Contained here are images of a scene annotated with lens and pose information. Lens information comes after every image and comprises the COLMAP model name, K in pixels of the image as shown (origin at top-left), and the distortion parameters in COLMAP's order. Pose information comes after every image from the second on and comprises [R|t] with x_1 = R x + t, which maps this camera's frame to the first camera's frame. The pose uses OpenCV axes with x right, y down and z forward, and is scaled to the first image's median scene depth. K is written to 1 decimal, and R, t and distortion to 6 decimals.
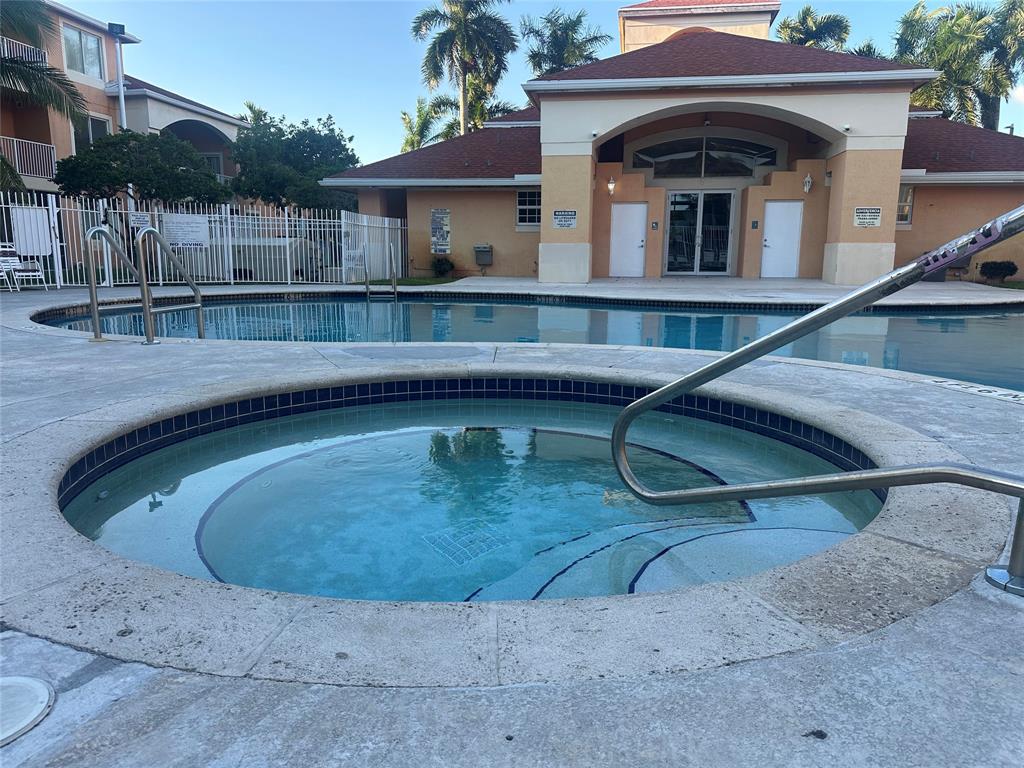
lens RADIAL K [[718.8, 0, 512.0], [0, 718.8, 384.0], [0, 0, 1]] dist [0.099861, -0.135224]
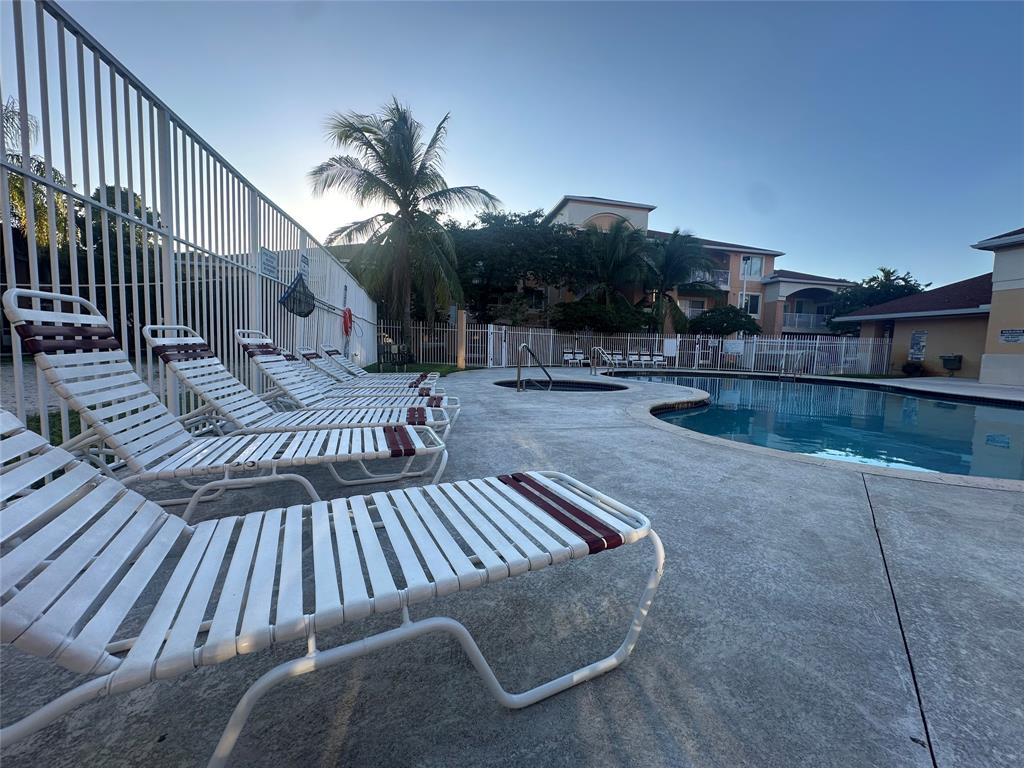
lens RADIAL K [[408.2, 0, 512.0], [0, 408.2, 384.0], [0, 0, 1]] dist [0.000167, 0.000030]
pose [[0.360380, 0.083331, -0.929076, 0.396379], [-0.186823, 0.982269, 0.015635, 0.010685], [0.913905, 0.167939, 0.369558, -0.068625]]
